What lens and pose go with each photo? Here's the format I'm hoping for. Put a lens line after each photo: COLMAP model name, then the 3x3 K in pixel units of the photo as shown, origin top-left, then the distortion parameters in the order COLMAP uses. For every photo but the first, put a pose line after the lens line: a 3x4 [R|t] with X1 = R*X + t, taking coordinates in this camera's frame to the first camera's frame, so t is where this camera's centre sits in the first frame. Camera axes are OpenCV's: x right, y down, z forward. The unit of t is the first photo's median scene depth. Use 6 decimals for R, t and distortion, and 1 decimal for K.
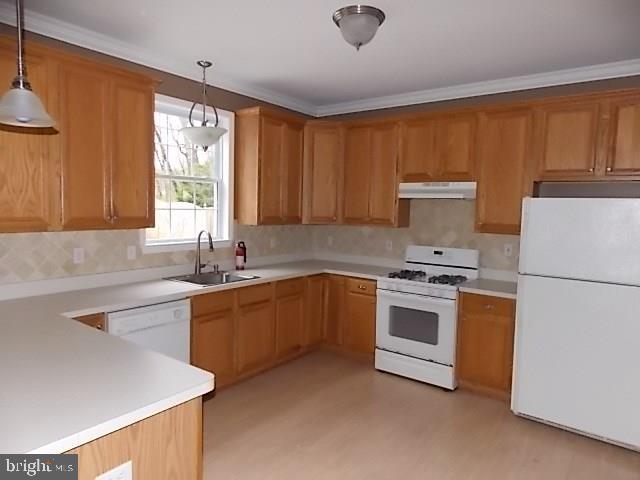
lens RADIAL K [[422.2, 0, 321.5], [0, 422.2, 240.7], [0, 0, 1]] dist [0.010909, -0.005825]
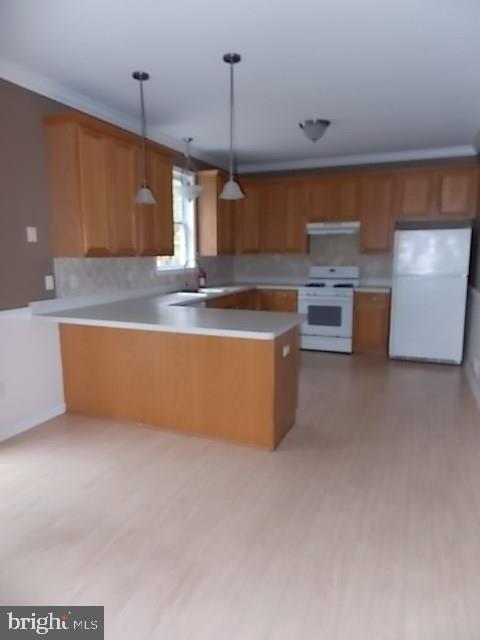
lens RADIAL K [[422.2, 0, 238.8], [0, 422.2, 318.6], [0, 0, 1]] dist [0.010909, -0.005825]
pose [[0.975081, -0.064921, 0.212137, -0.410394], [0.046364, 0.994742, 0.091315, 0.050997], [-0.216950, -0.079204, 0.972964, -0.434755]]
